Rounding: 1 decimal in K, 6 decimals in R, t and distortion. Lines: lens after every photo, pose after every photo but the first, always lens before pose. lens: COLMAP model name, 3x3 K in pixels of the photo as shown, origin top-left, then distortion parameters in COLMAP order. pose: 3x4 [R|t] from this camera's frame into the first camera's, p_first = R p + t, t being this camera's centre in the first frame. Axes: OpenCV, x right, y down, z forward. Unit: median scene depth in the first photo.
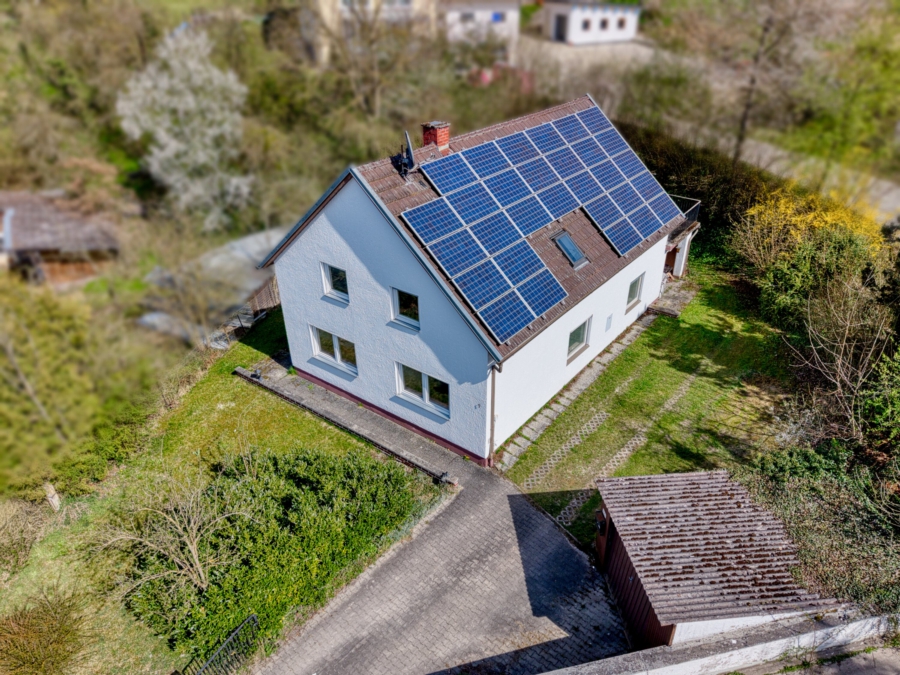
lens RADIAL K [[626.9, 0, 475.2], [0, 626.9, 340.7], [0, 0, 1]] dist [0.039886, -0.095142]
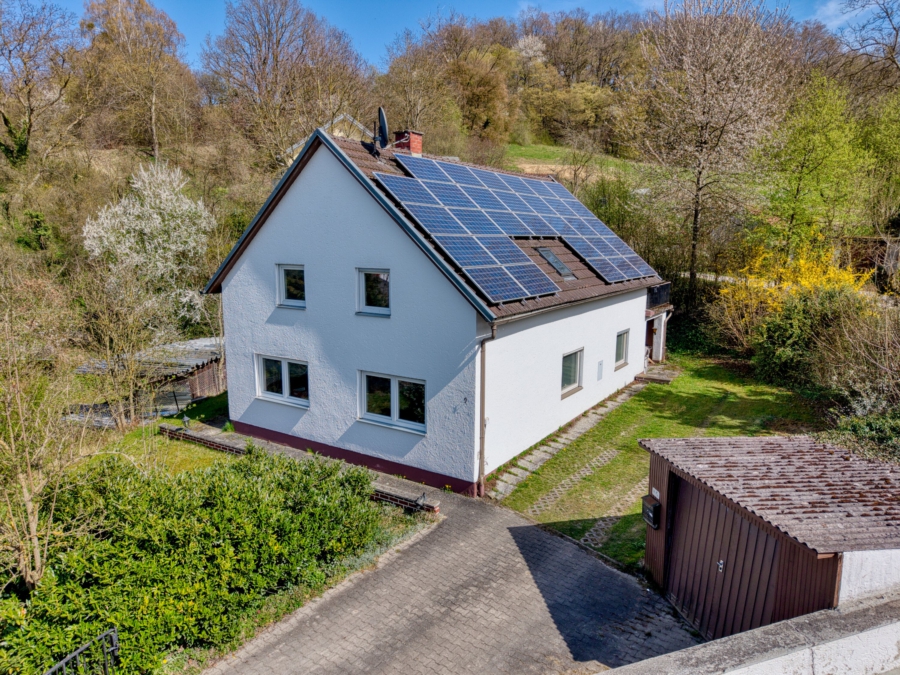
lens RADIAL K [[597.7, 0, 452.6], [0, 597.7, 333.6], [0, 0, 1]] dist [-0.004294, -0.004897]
pose [[0.998778, -0.007464, 0.048863, -0.047010], [0.025243, 0.926926, -0.374395, 0.313914], [-0.042498, 0.375170, 0.925981, 0.290151]]
